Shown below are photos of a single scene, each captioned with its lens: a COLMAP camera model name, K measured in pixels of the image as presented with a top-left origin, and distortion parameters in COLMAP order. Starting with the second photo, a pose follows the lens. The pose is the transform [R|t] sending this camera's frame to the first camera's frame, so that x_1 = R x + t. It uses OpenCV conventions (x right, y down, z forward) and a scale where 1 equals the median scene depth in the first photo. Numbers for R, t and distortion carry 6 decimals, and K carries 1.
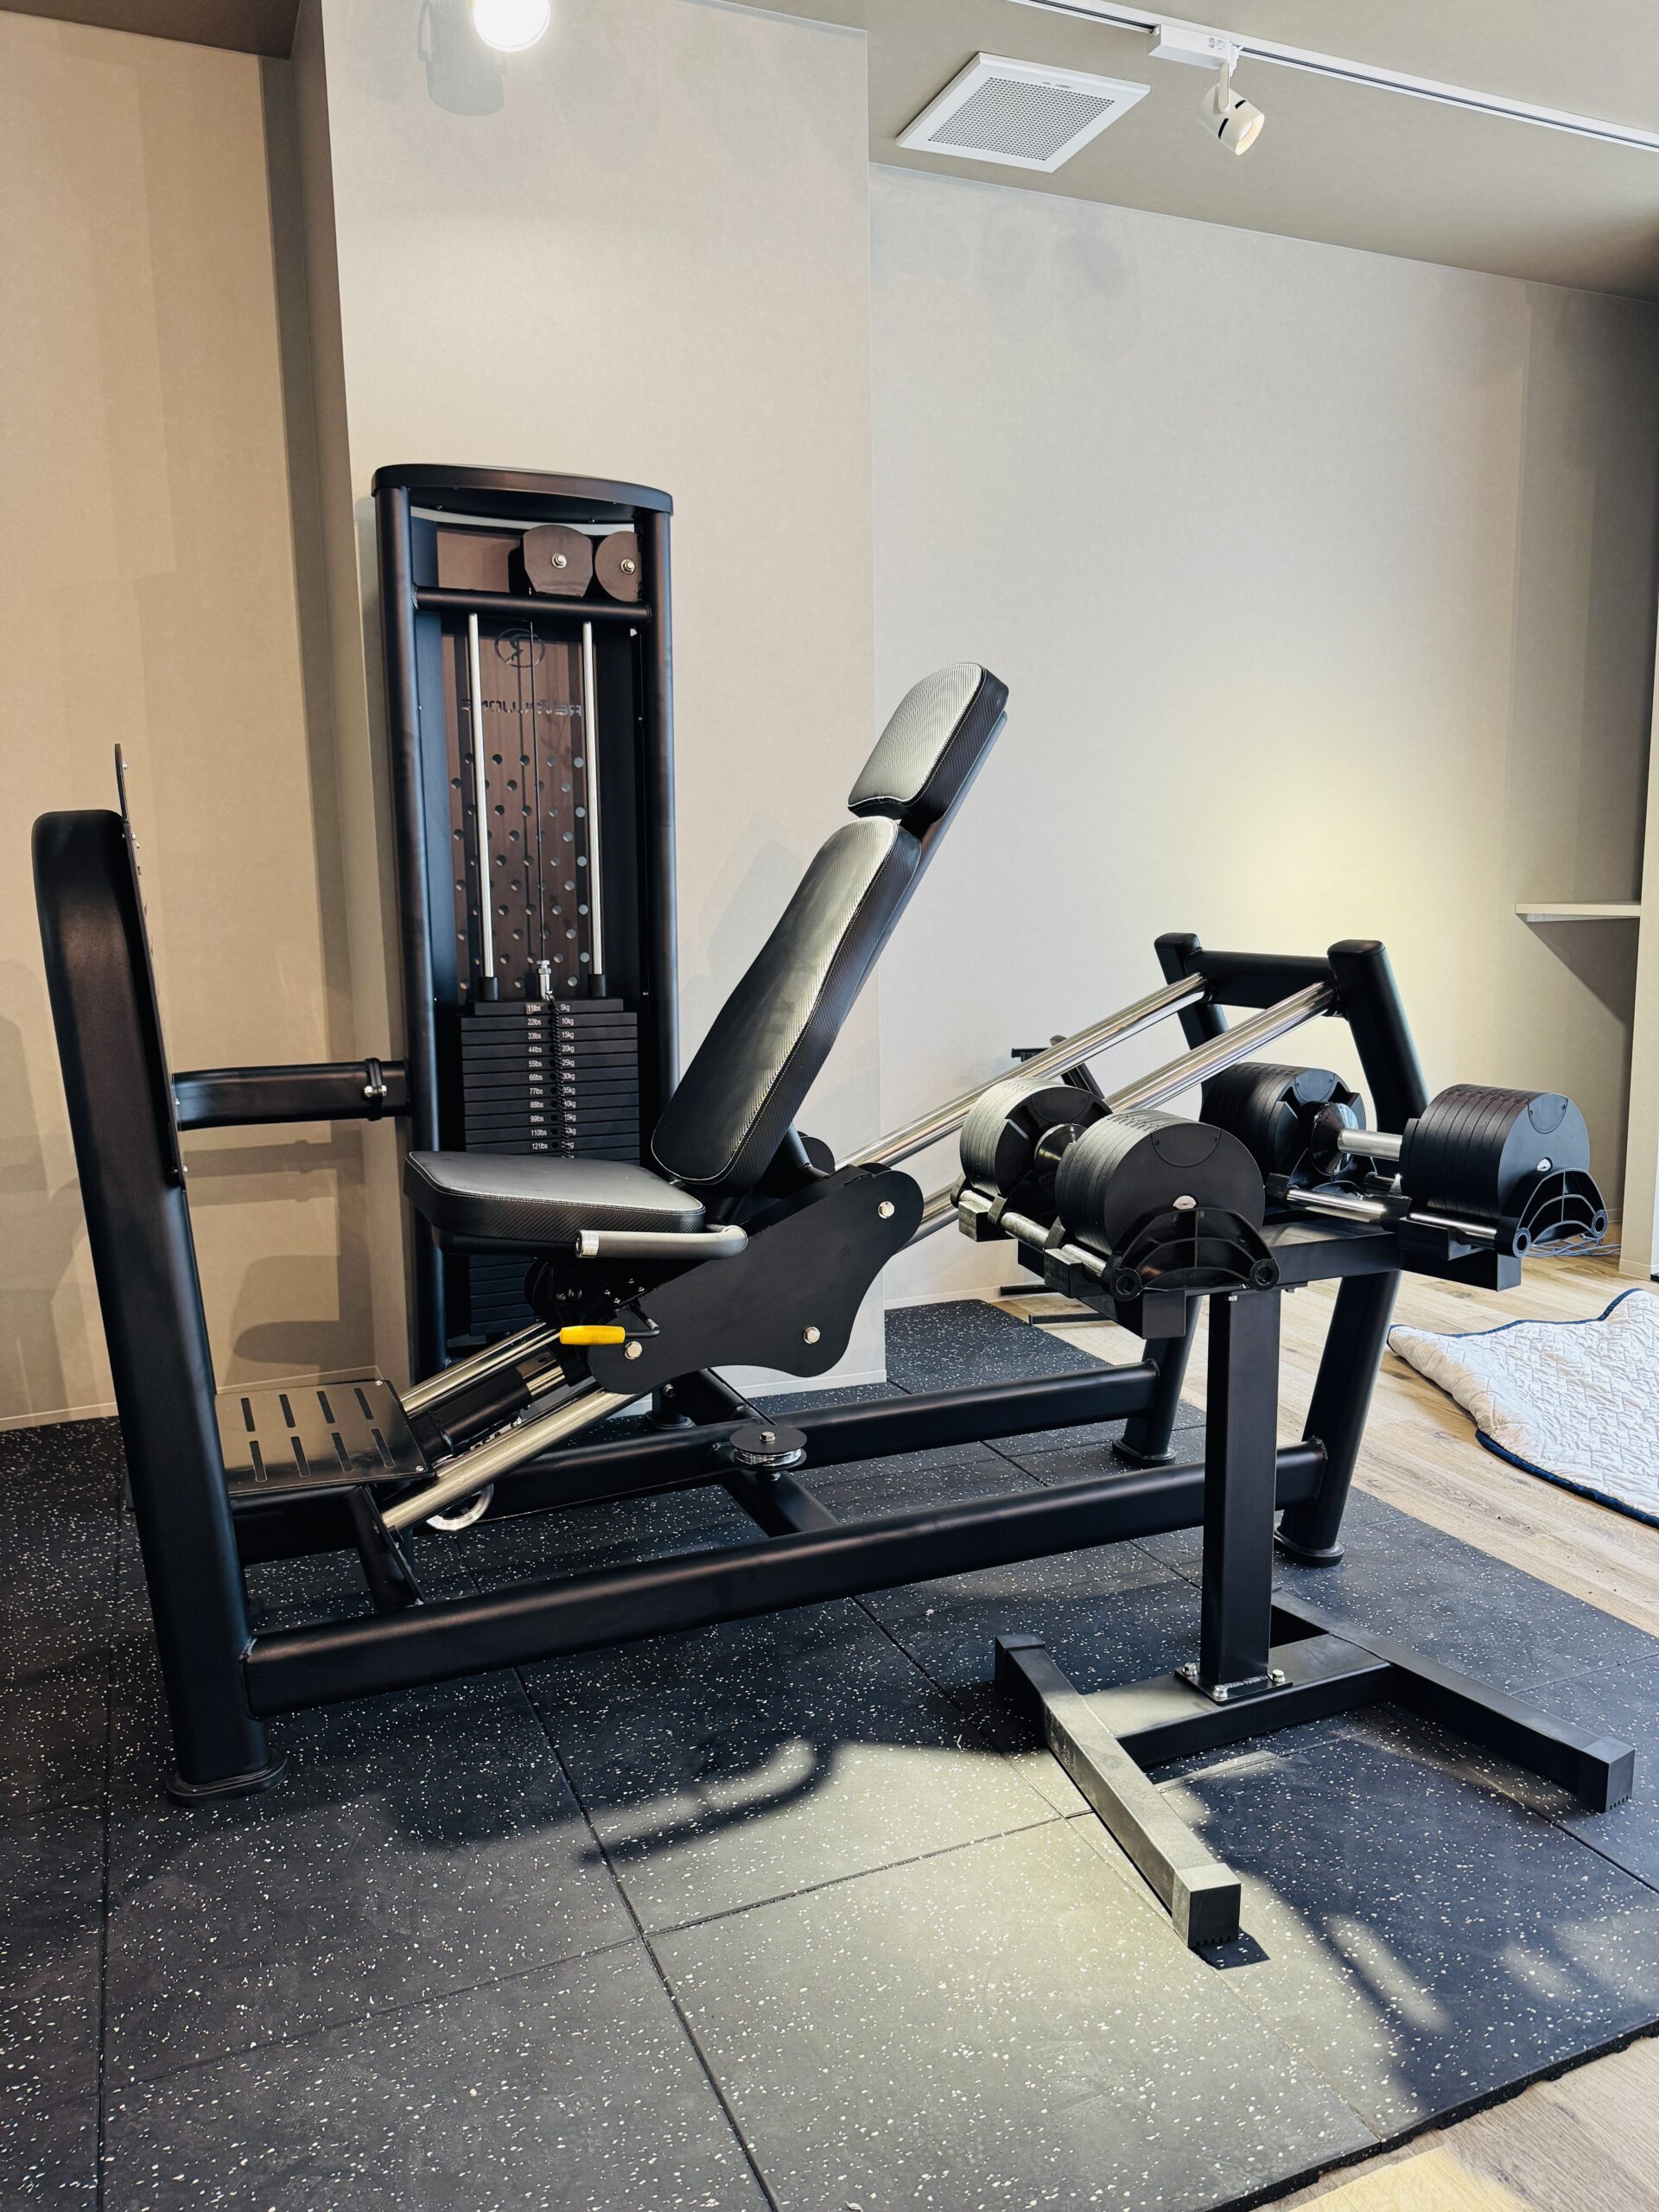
lens RADIAL K [[1587.7, 0, 829.5], [0, 1587.7, 1106.0], [0, 0, 1]] dist [-0.002227, 0.001794]
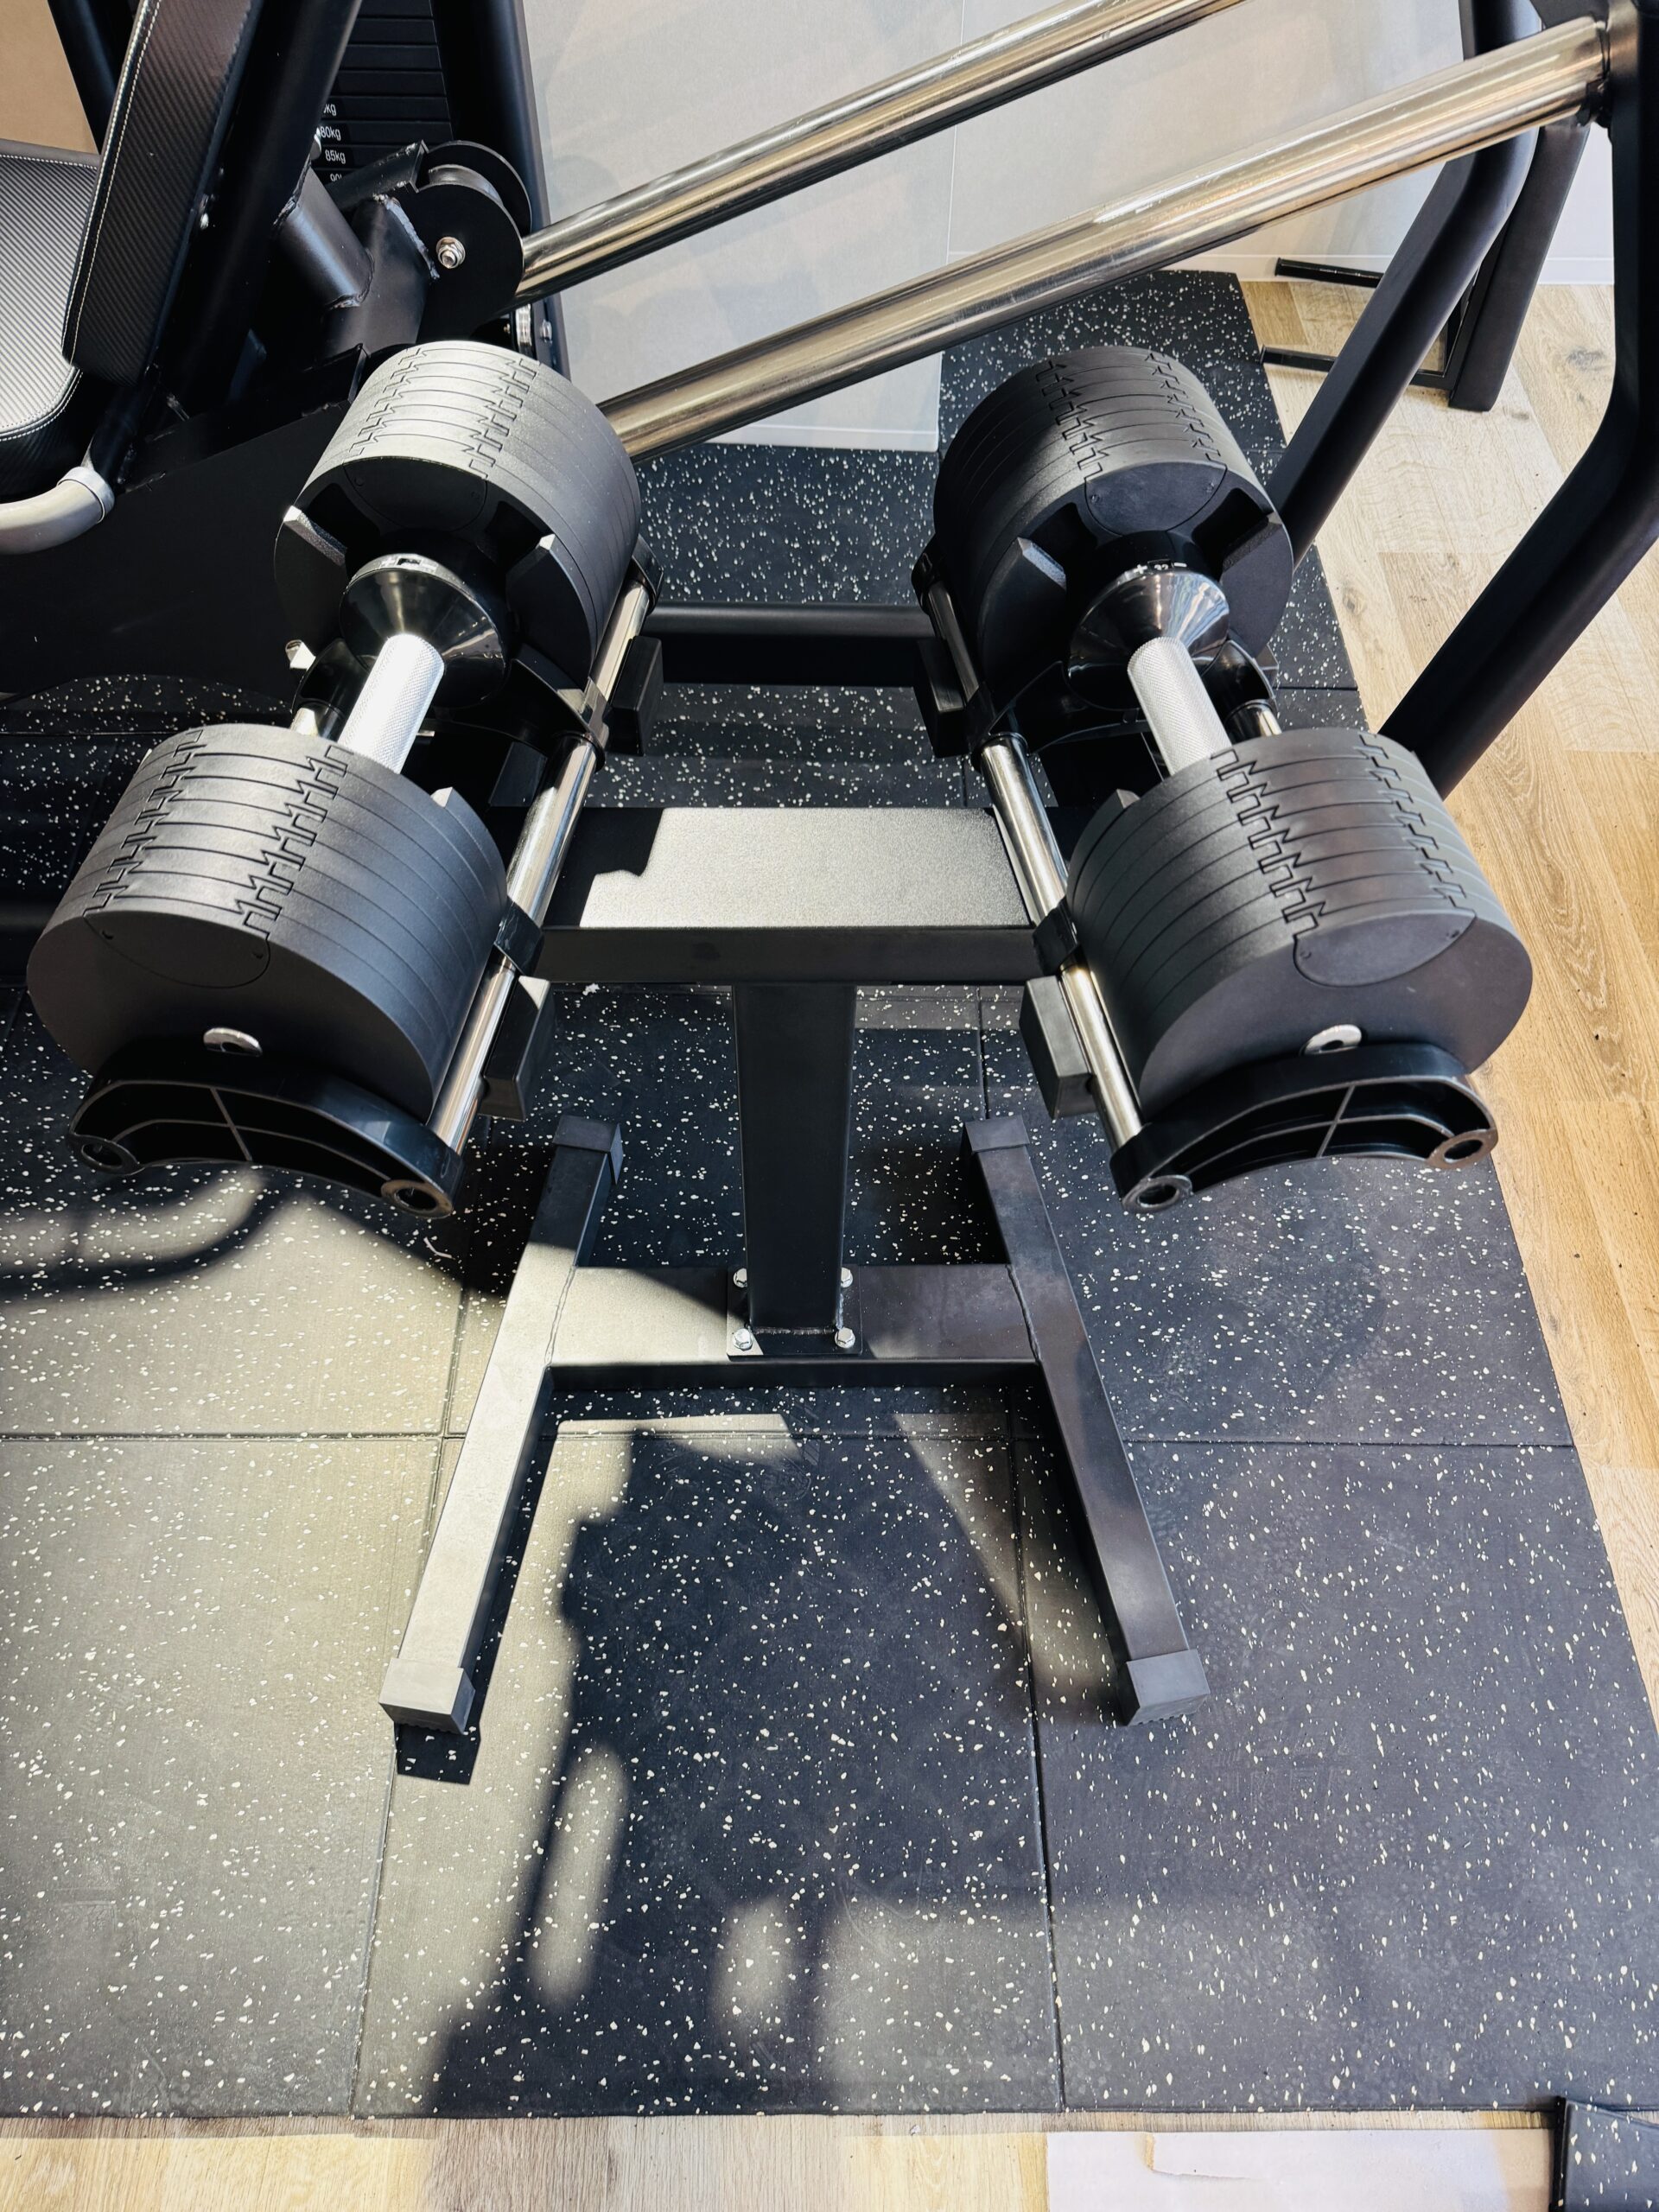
lens RADIAL K [[1587.7, 0, 829.5], [0, 1587.7, 1106.0], [0, 0, 1]] dist [-0.002227, 0.001794]
pose [[0.917227, 0.333765, -0.217477, 0.482944], [-0.073228, 0.677884, 0.731512, -0.257866], [0.391577, -0.655037, 0.646215, 0.763771]]
